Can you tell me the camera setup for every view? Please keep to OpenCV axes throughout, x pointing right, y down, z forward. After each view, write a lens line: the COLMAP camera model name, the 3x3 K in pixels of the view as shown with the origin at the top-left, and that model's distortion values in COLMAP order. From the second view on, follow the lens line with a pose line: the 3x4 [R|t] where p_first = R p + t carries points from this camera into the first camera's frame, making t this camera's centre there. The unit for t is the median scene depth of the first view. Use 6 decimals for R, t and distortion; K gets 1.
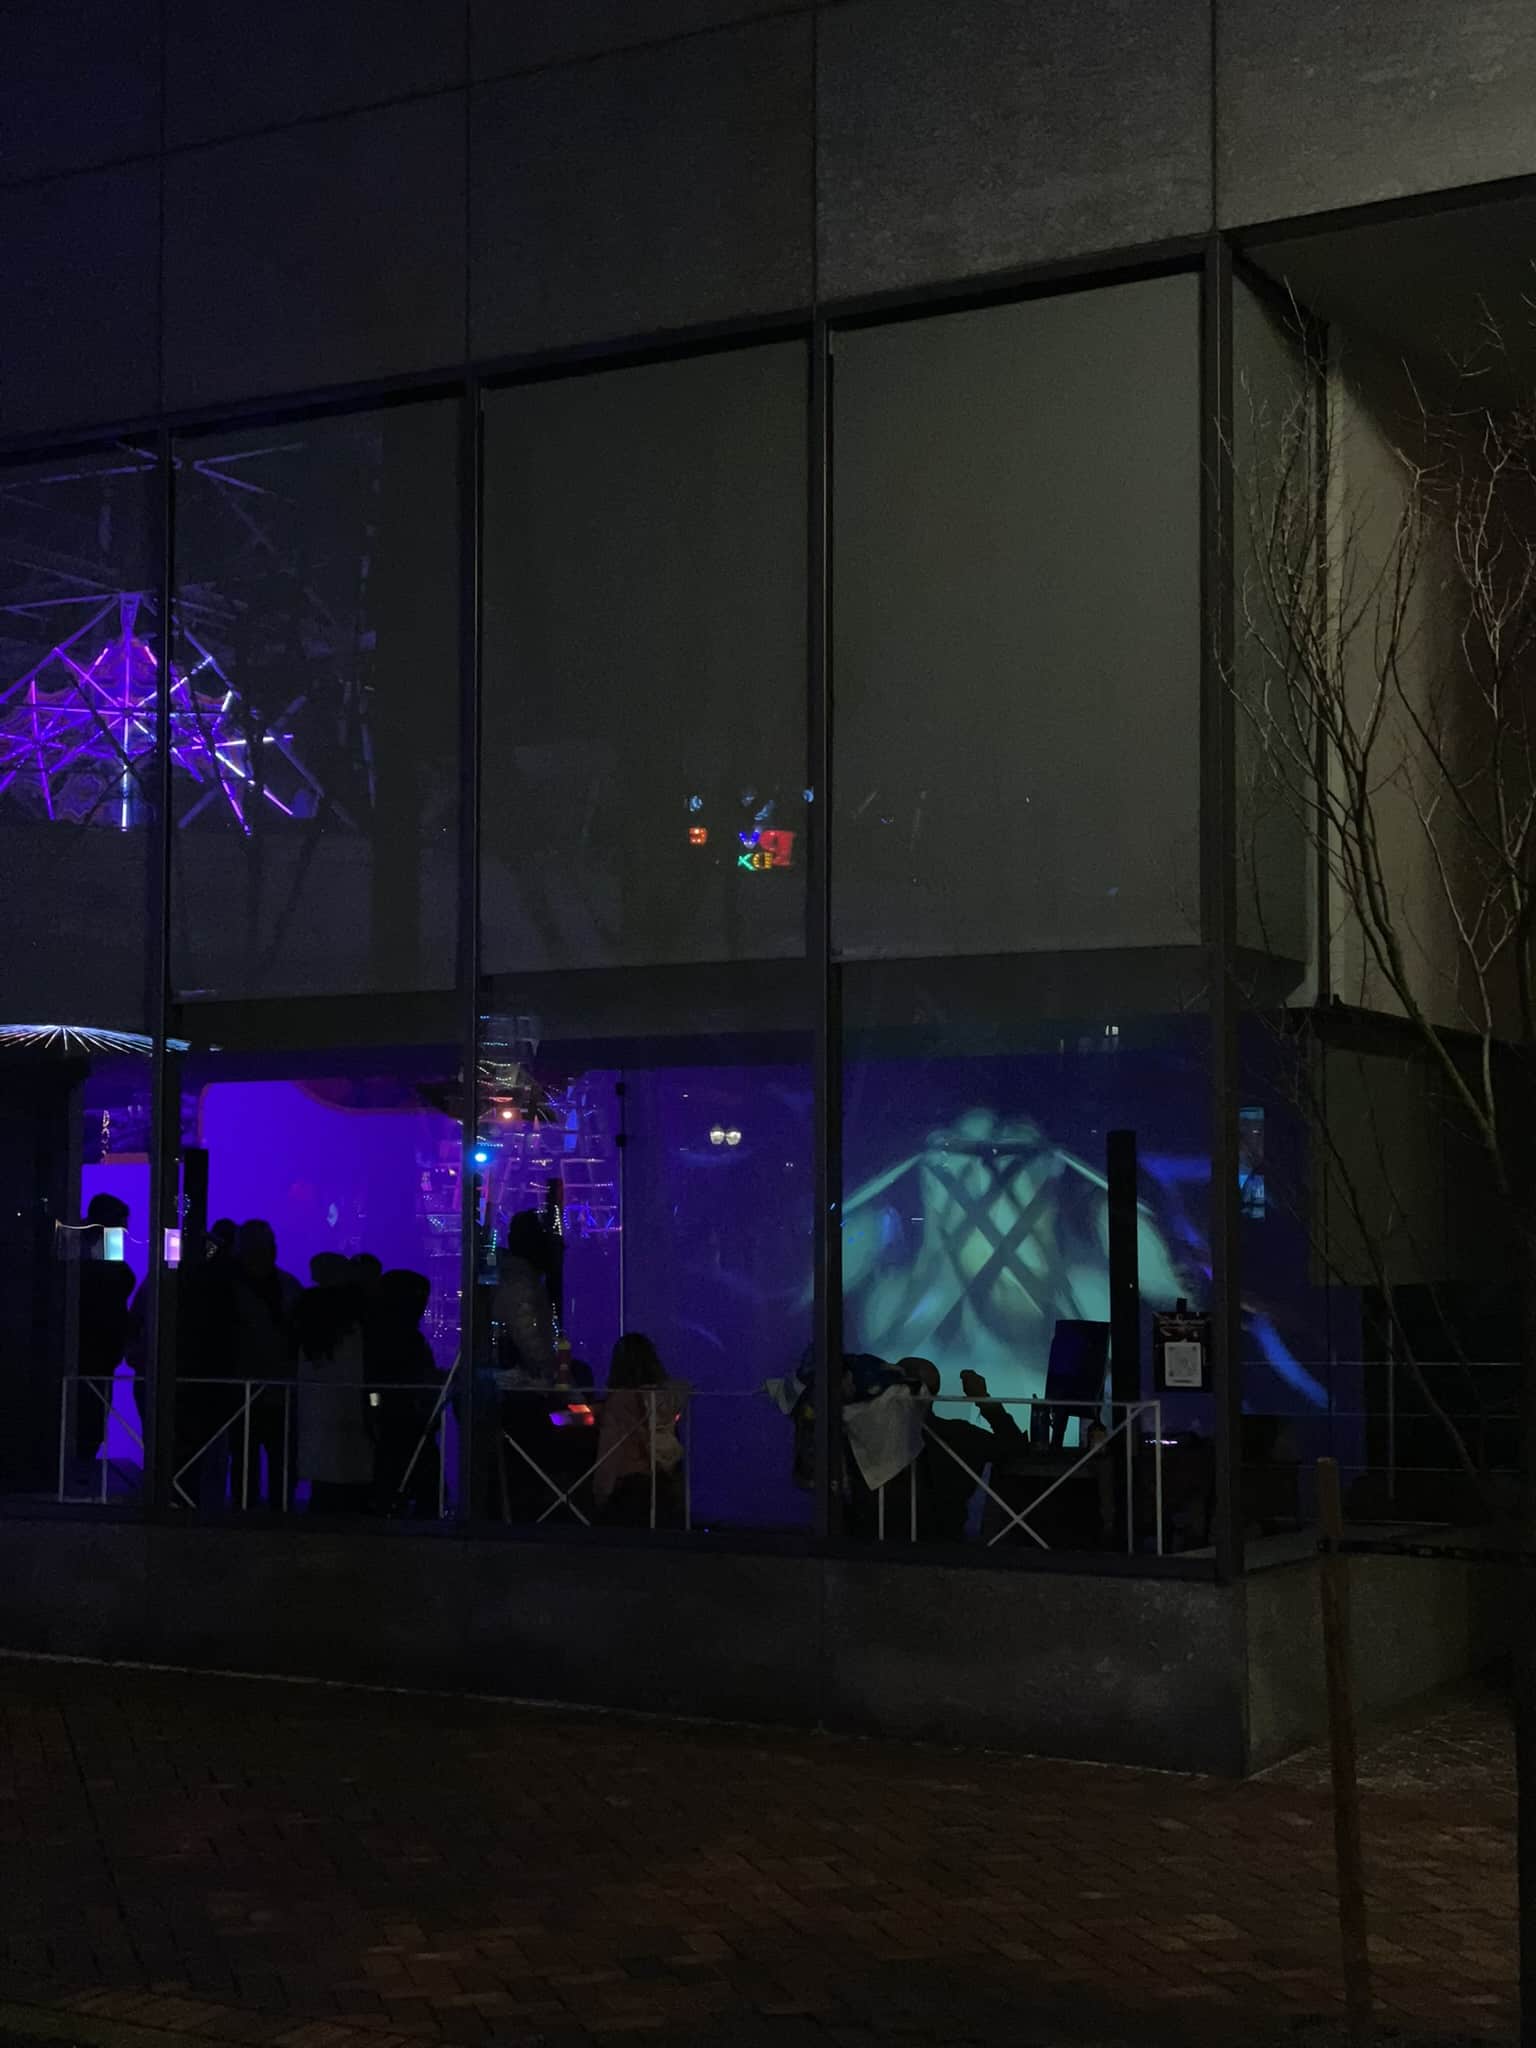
lens RADIAL K [[3093.0, 0, 768.0], [0, 3093.0, 1024.0], [0, 0, 1]] dist [0.139240, -0.003731]
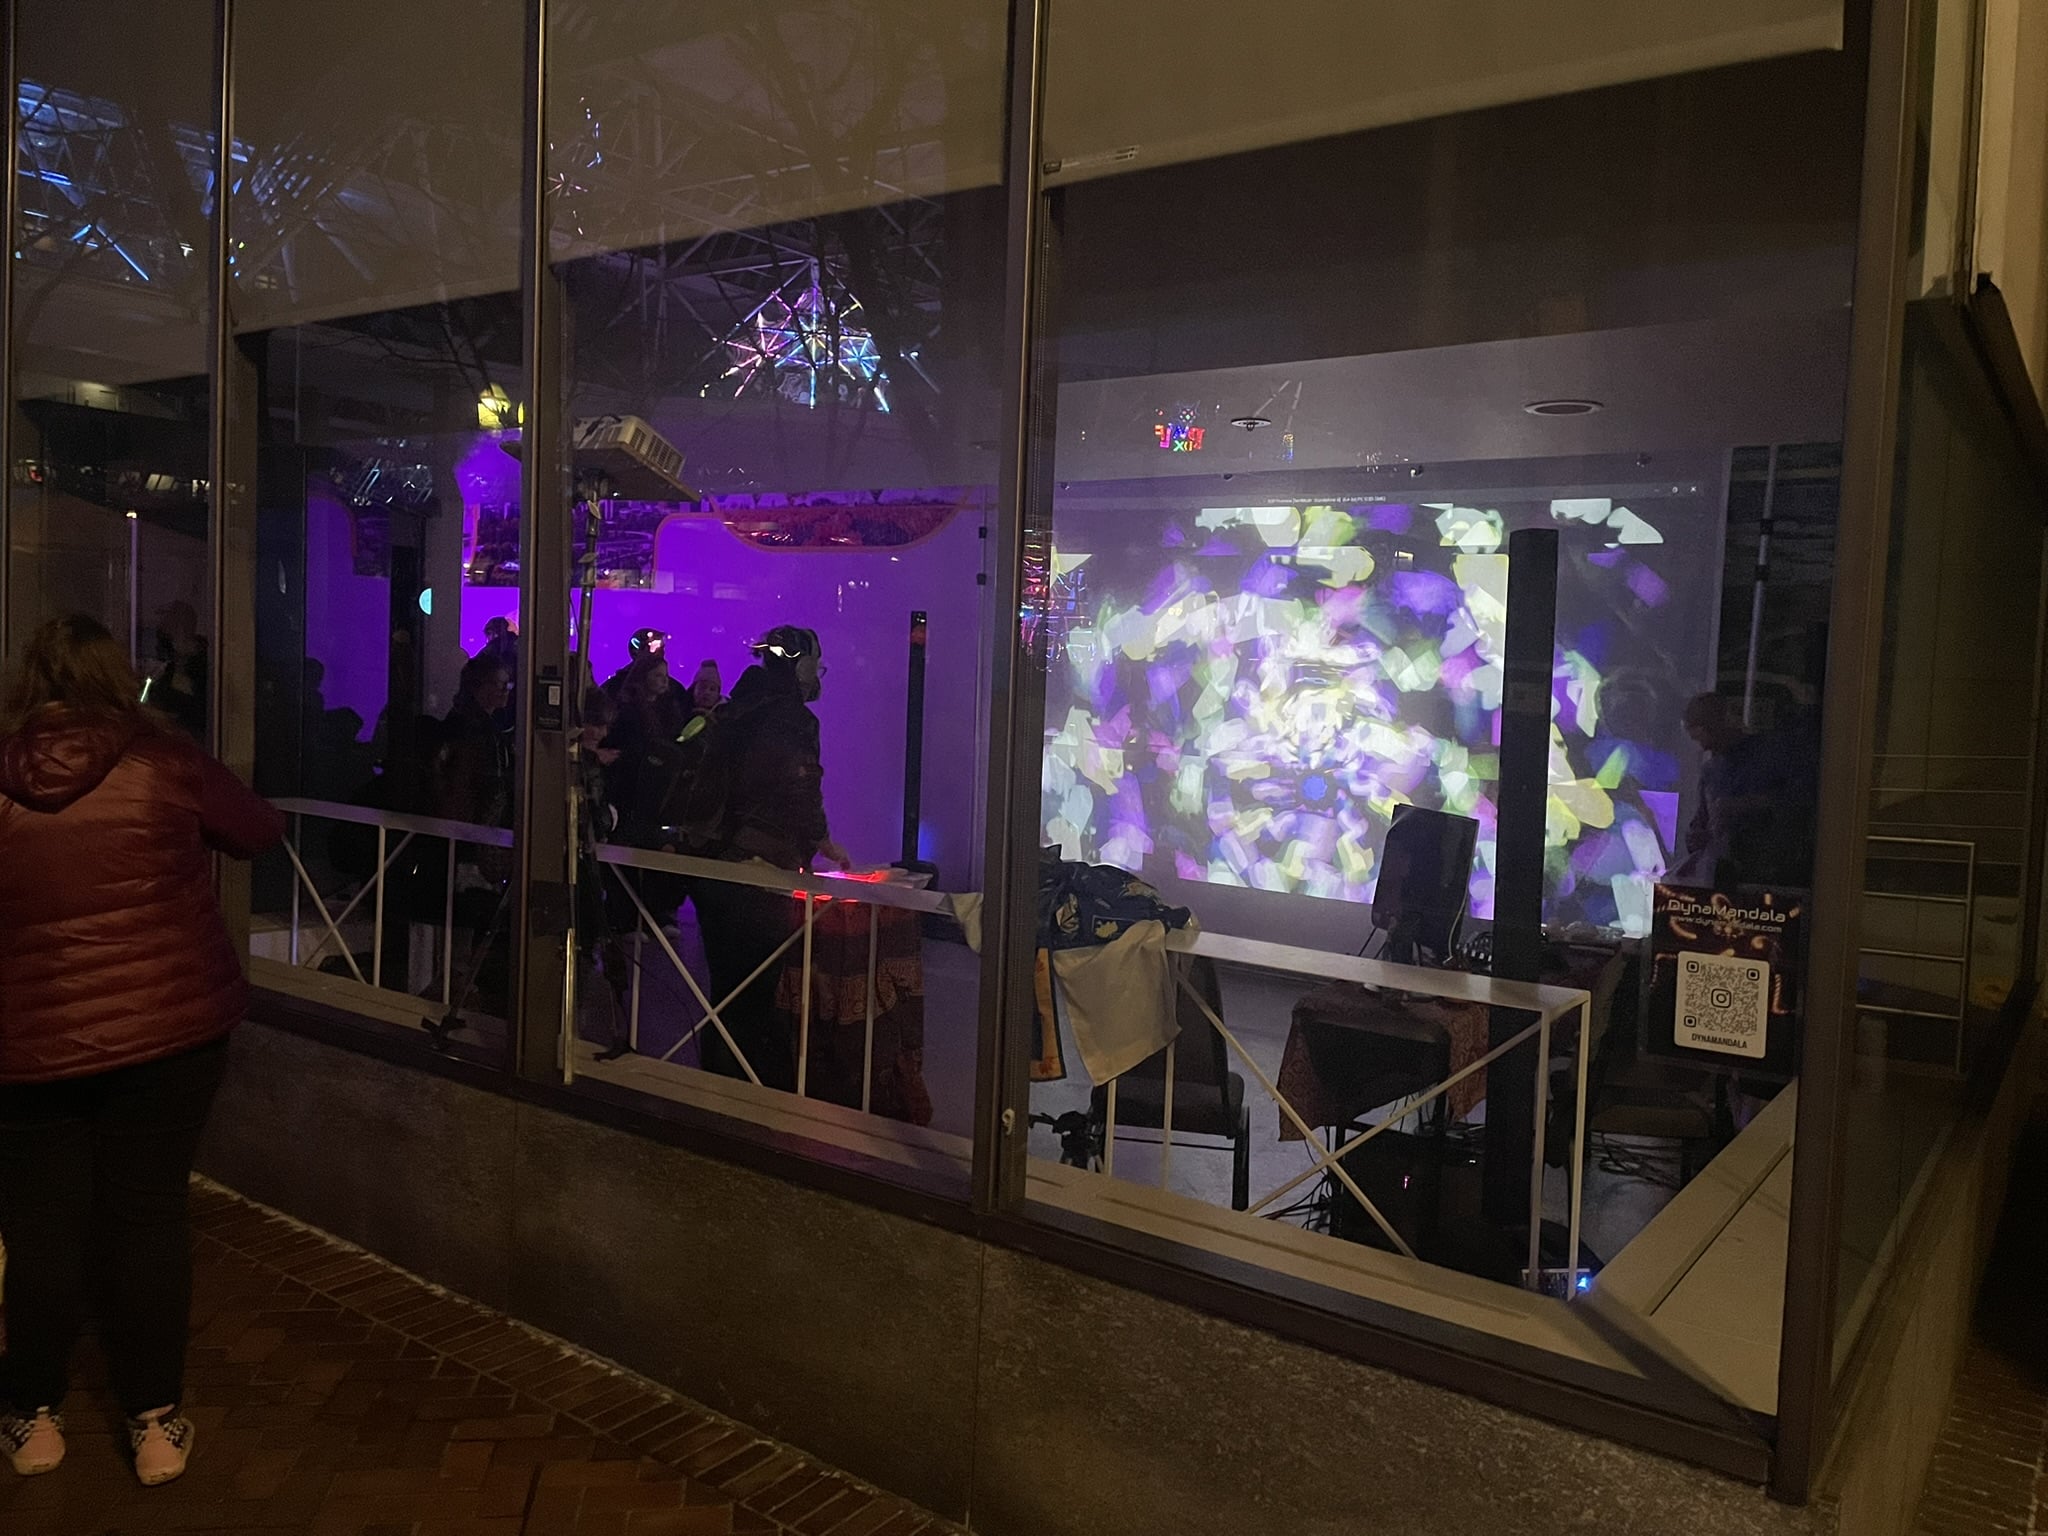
lens RADIAL K [[1555.8, 0, 1024.0], [0, 1555.8, 768.0], [0, 0, 1]] dist [-0.006189, -0.003728]
pose [[0.993864, 0.042008, -0.102321, 0.048376], [-0.026544, 0.988624, 0.148050, 0.039889], [0.107376, -0.144426, 0.983672, 0.695054]]
